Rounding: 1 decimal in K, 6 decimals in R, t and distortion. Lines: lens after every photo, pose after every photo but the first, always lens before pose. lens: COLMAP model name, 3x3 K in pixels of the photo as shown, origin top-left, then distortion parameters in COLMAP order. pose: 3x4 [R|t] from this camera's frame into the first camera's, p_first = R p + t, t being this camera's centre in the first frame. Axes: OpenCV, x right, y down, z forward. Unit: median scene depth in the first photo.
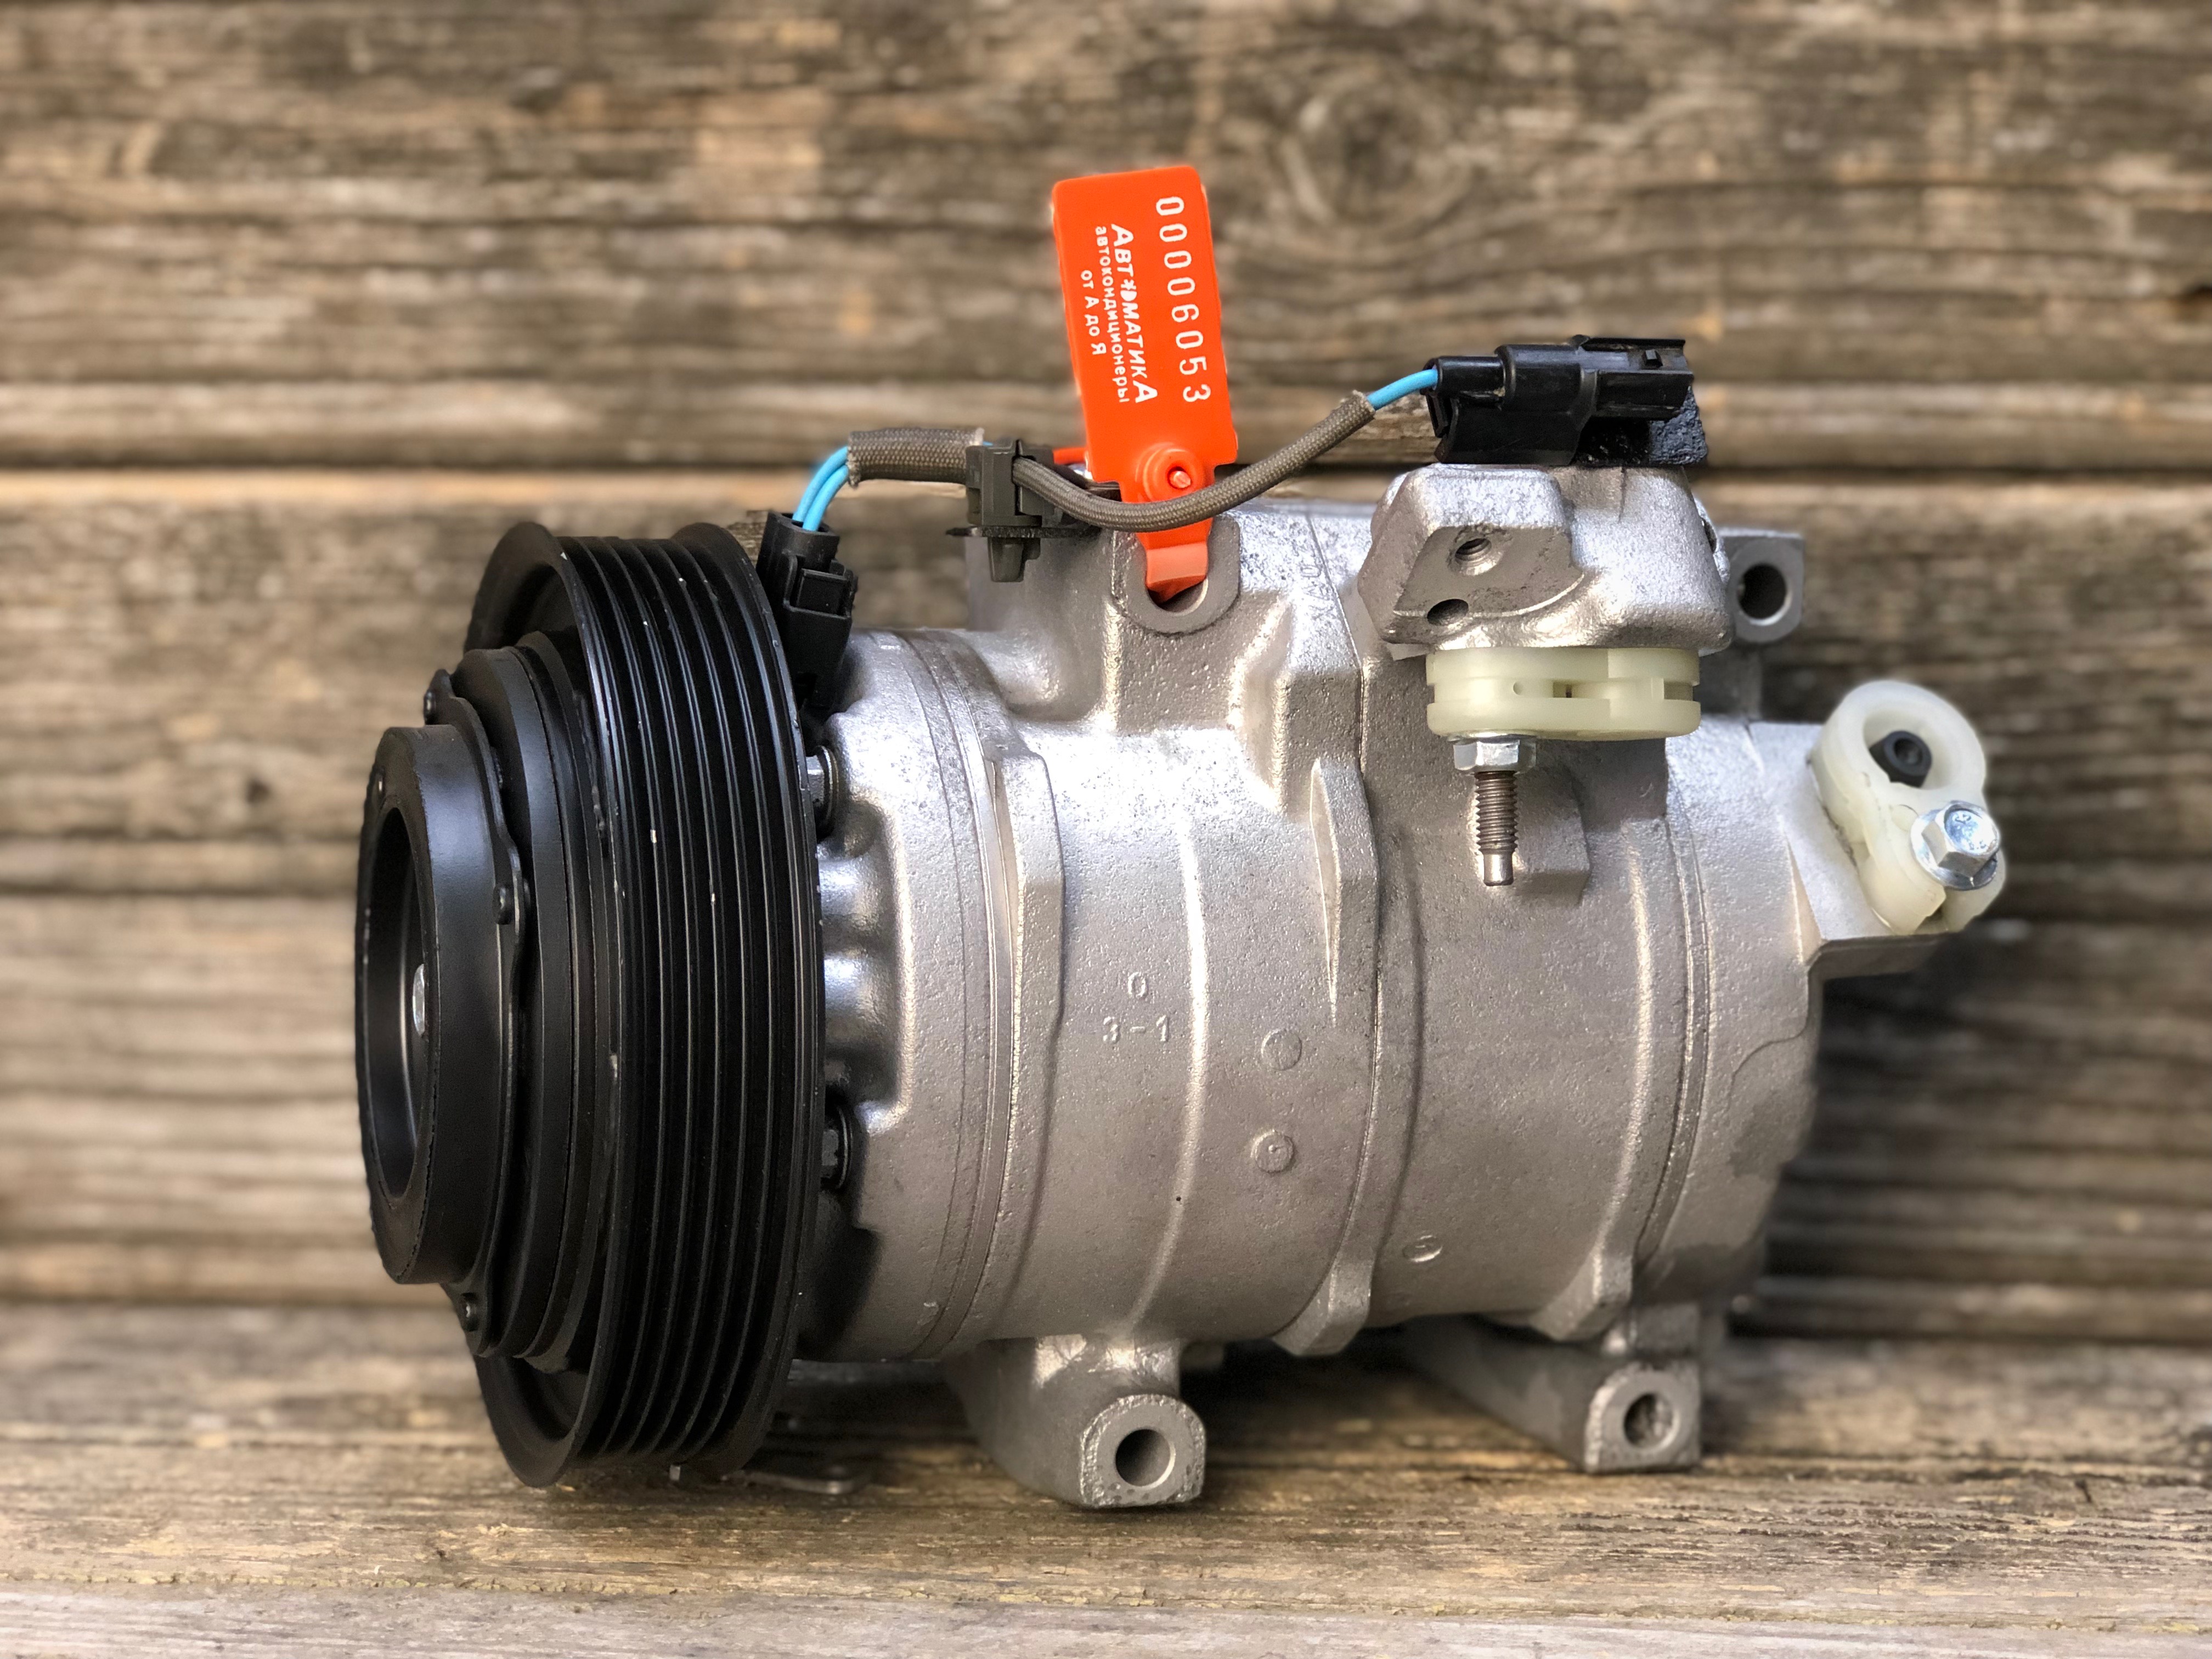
lens RADIAL K [[3721.6, 0, 1140.9], [0, 3721.6, 842.5], [0, 0, 1]] dist [0.032064, 0.000000]
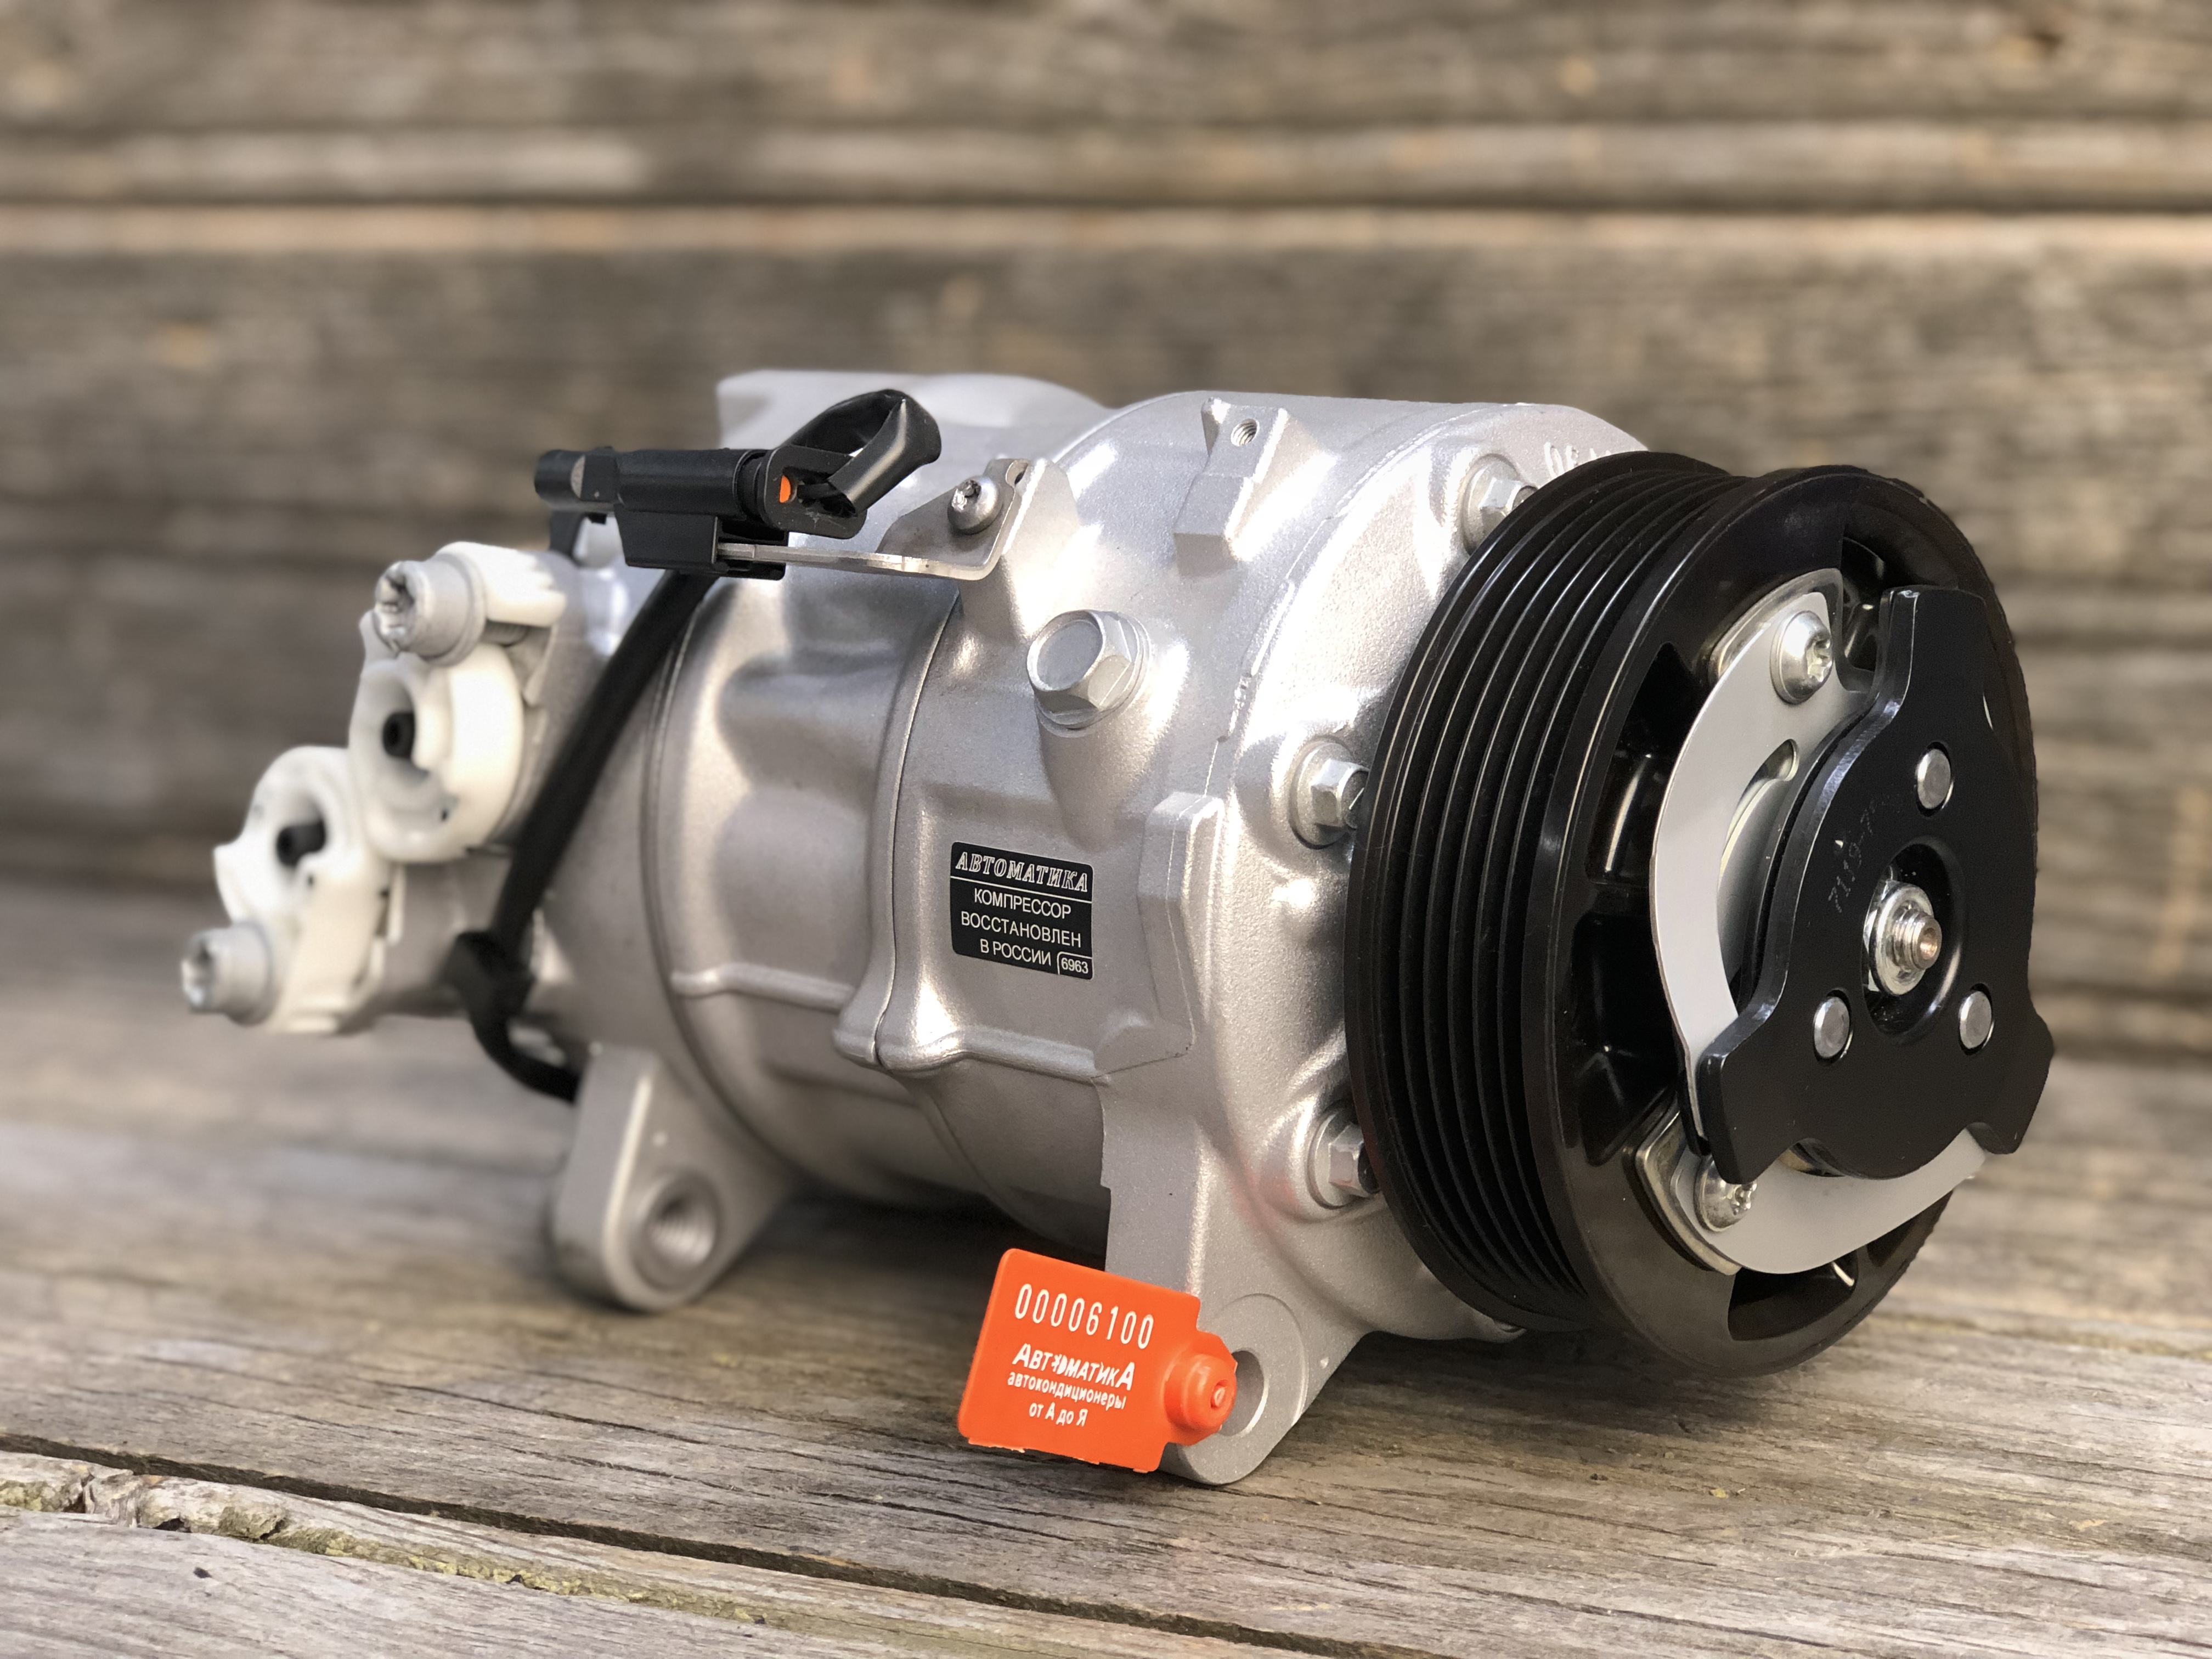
lens RADIAL K [[3721.6, 0, 1114.6], [0, 3721.6, 835.2], [0, 0, 1]] dist [0.032064, 0.000000]
pose [[0.949282, 0.047563, -0.310809, 0.365991], [-0.022069, 0.996134, 0.085035, -0.009270], [0.313652, -0.073862, 0.946661, -0.067647]]
